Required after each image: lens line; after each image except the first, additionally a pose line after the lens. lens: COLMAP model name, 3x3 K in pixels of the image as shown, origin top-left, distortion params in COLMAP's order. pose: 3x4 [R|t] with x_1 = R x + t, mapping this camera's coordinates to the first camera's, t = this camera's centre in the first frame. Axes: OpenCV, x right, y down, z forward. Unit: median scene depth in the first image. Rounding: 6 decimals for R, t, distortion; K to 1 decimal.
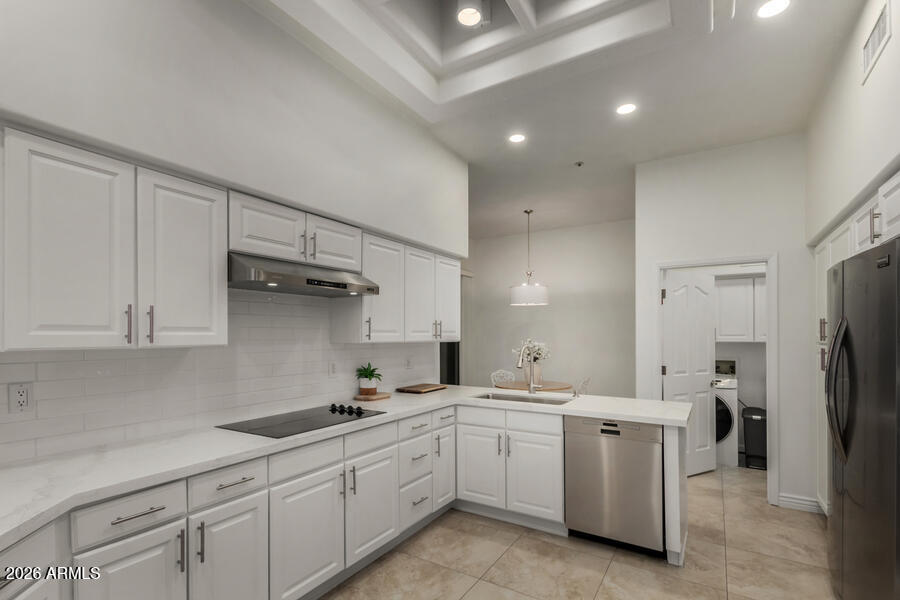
lens RADIAL K [[419.6, 0, 452.9], [0, 419.6, 337.3], [0, 0, 1]] dist [0.014161, -0.000427]
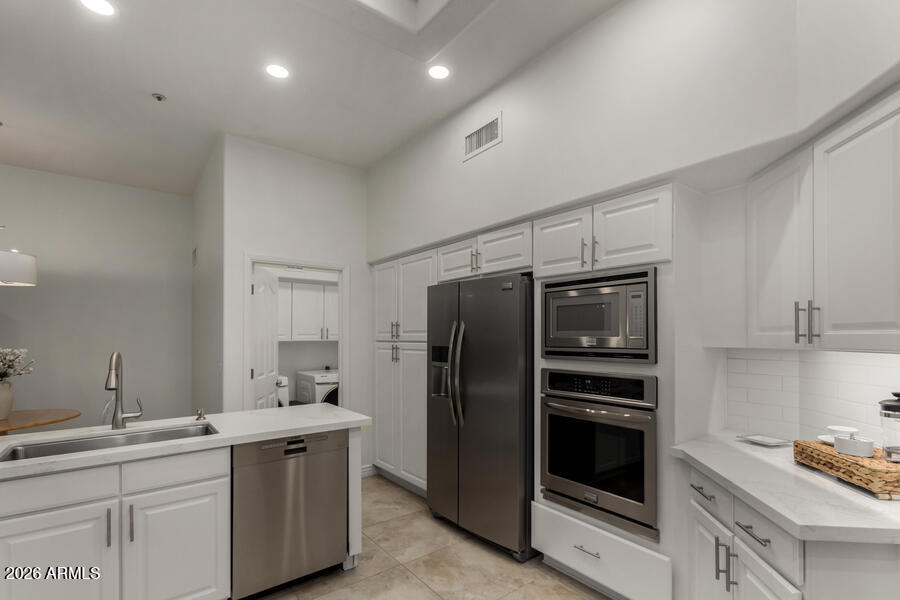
lens RADIAL K [[419.6, 0, 452.9], [0, 419.6, 337.3], [0, 0, 1]] dist [0.014161, -0.000427]
pose [[0.347264, -0.000528, 0.937767, -0.267902], [0.006687, 0.999976, -0.001913, 0.003416], [-0.937744, 0.006935, 0.347259, 0.372371]]
